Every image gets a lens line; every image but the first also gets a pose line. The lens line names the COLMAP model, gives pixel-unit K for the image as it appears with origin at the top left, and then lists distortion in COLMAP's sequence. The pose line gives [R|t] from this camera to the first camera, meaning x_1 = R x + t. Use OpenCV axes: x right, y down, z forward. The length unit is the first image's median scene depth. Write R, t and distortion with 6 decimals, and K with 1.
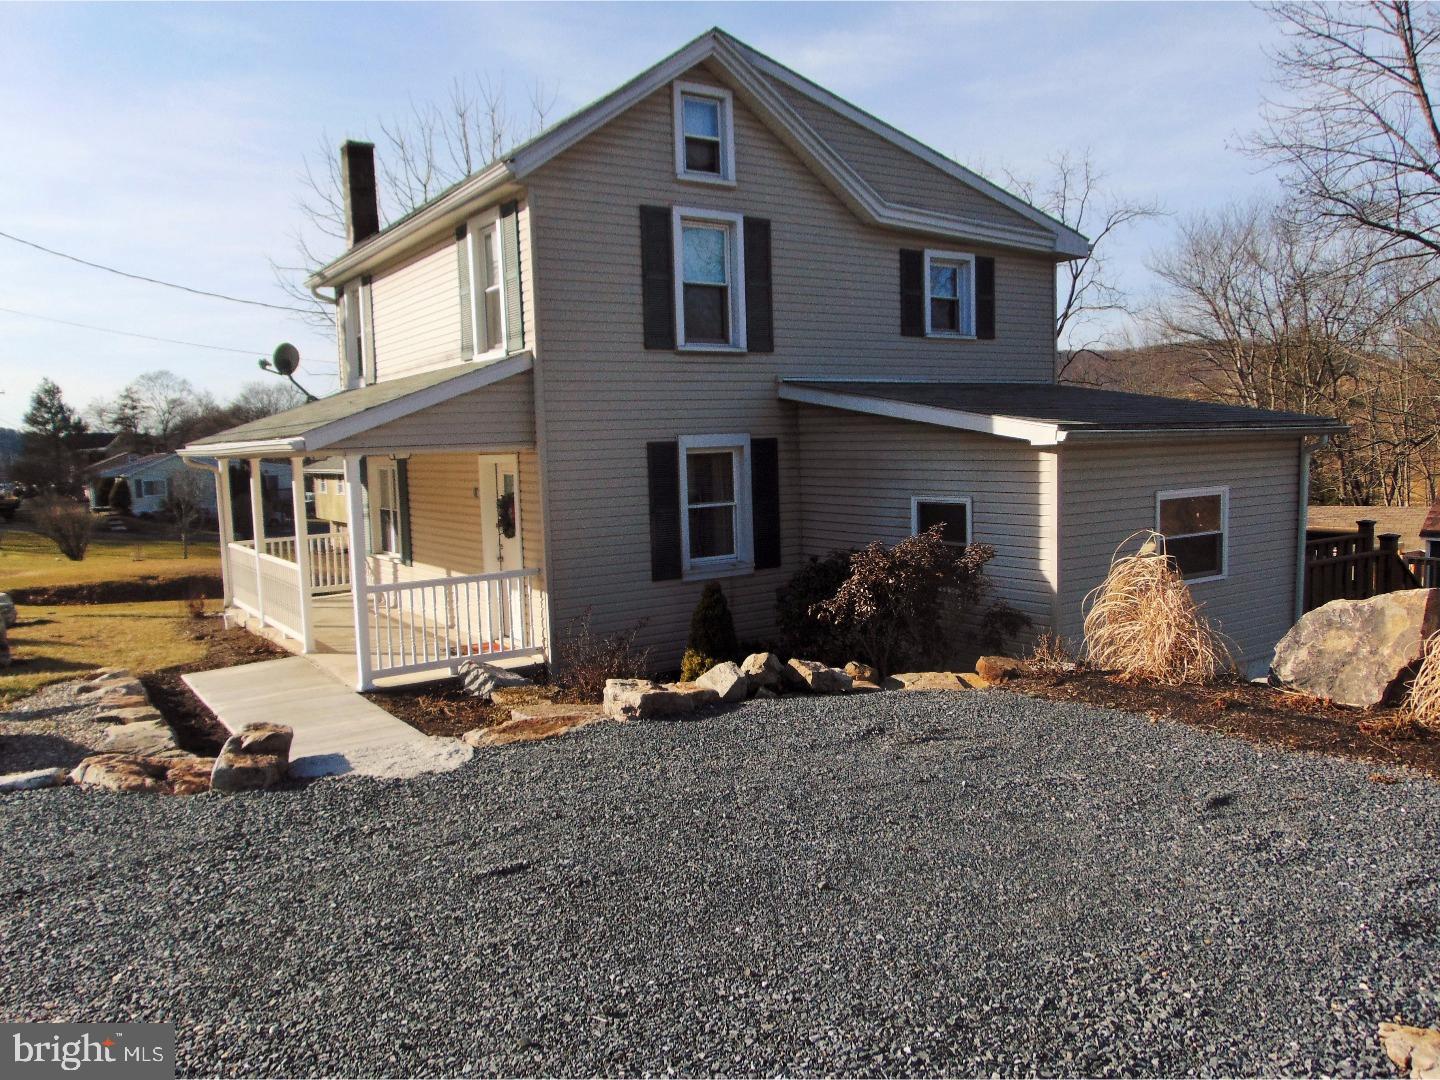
lens RADIAL K [[1069.5, 0, 715.1], [0, 1069.5, 538.1], [0, 0, 1]] dist [-0.028164, 0.044198]
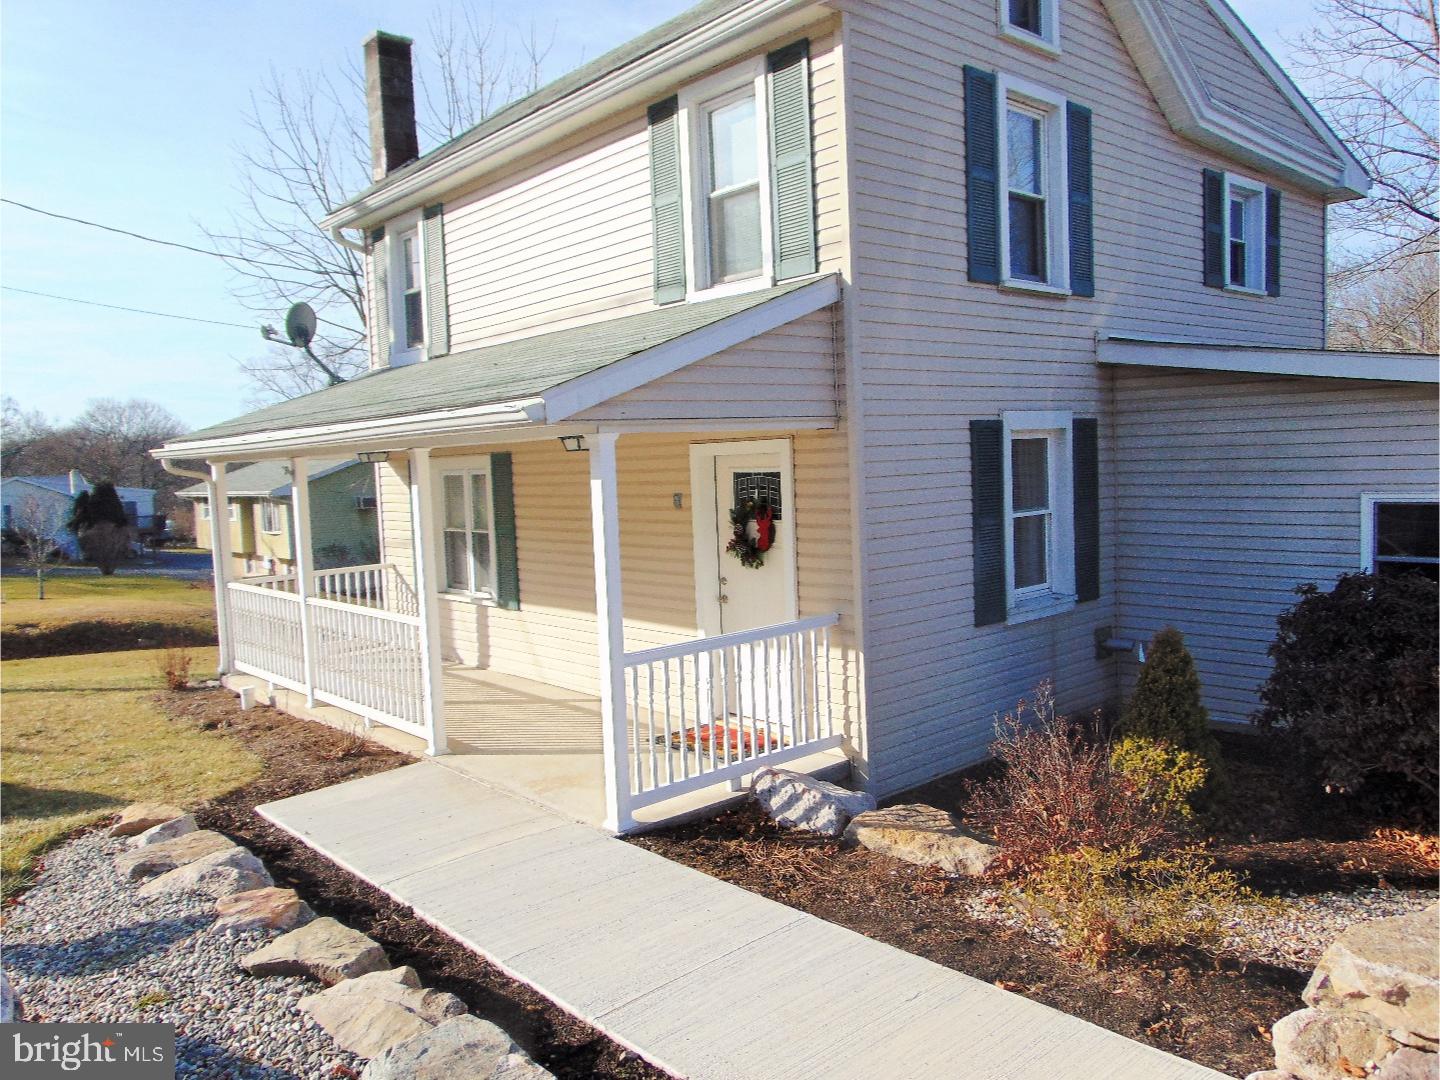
lens RADIAL K [[1069.5, 0, 706.0], [0, 1069.5, 531.8], [0, 0, 1]] dist [-0.028164, 0.044198]
pose [[0.991963, -0.017625, 0.125291, -0.309463], [0.020904, 0.999471, -0.024905, -0.006386], [-0.124786, 0.027324, 0.991807, 0.354126]]
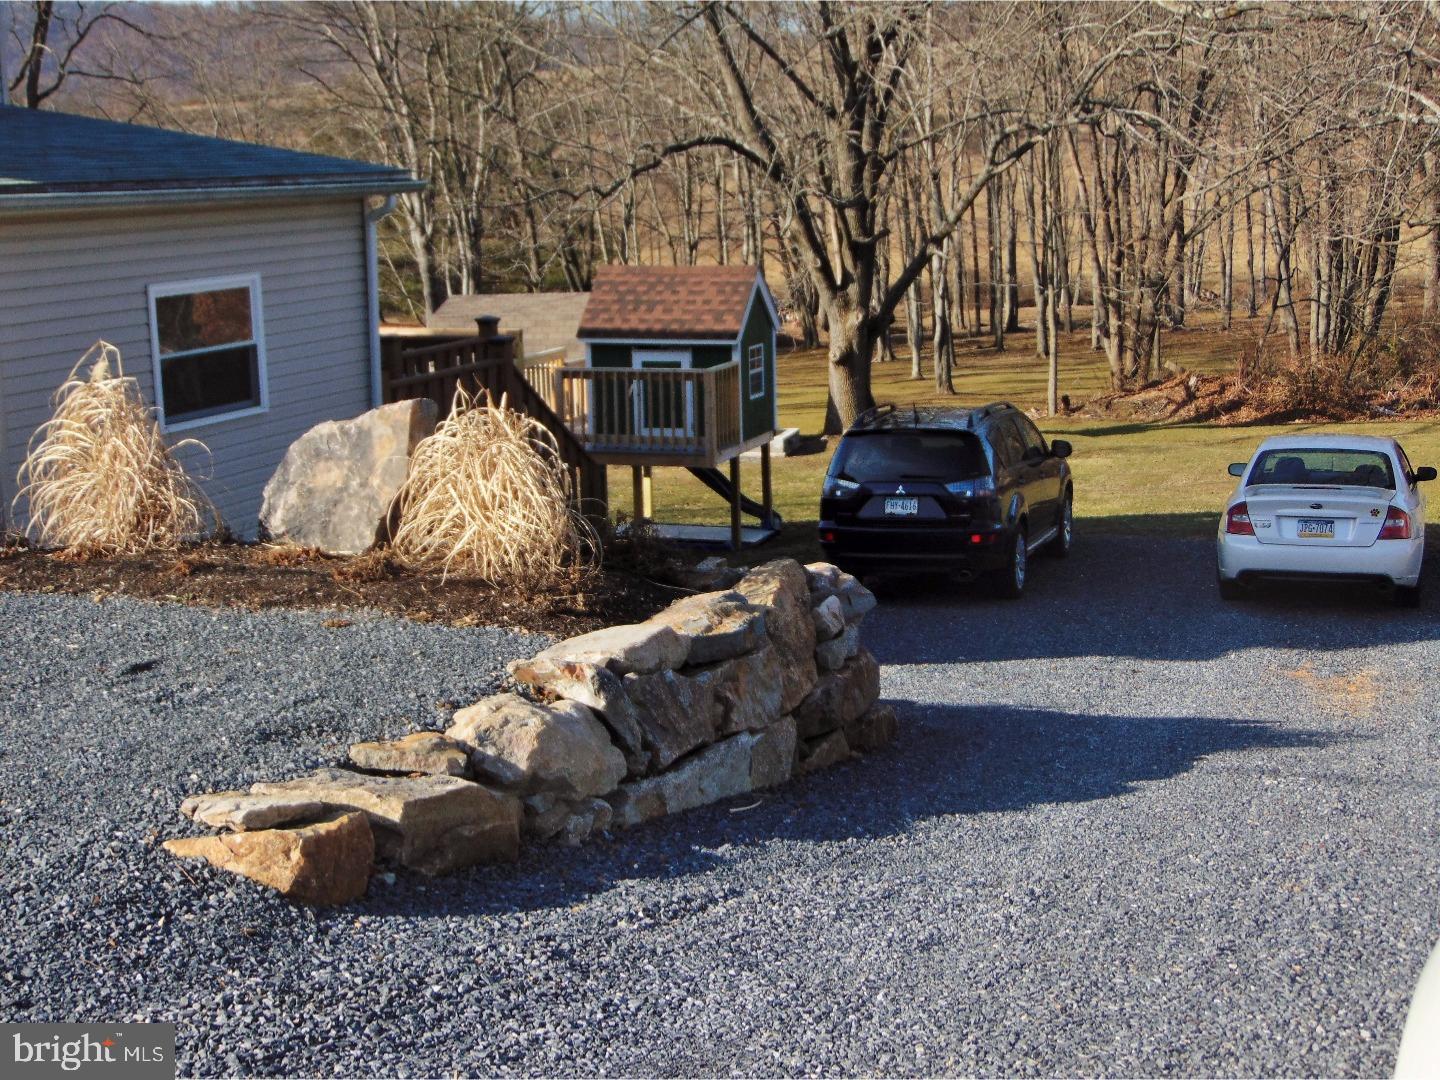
lens RADIAL K [[2101.0, 0, 720.7], [0, 2101.0, 546.7], [0, 0, 1]] dist [-0.013884, 0.000000]
pose [[0.830238, -0.095589, 0.549151, -0.015668], [0.049769, 0.993964, 0.097773, 0.006736], [-0.555182, -0.053844, 0.829984, -0.242835]]
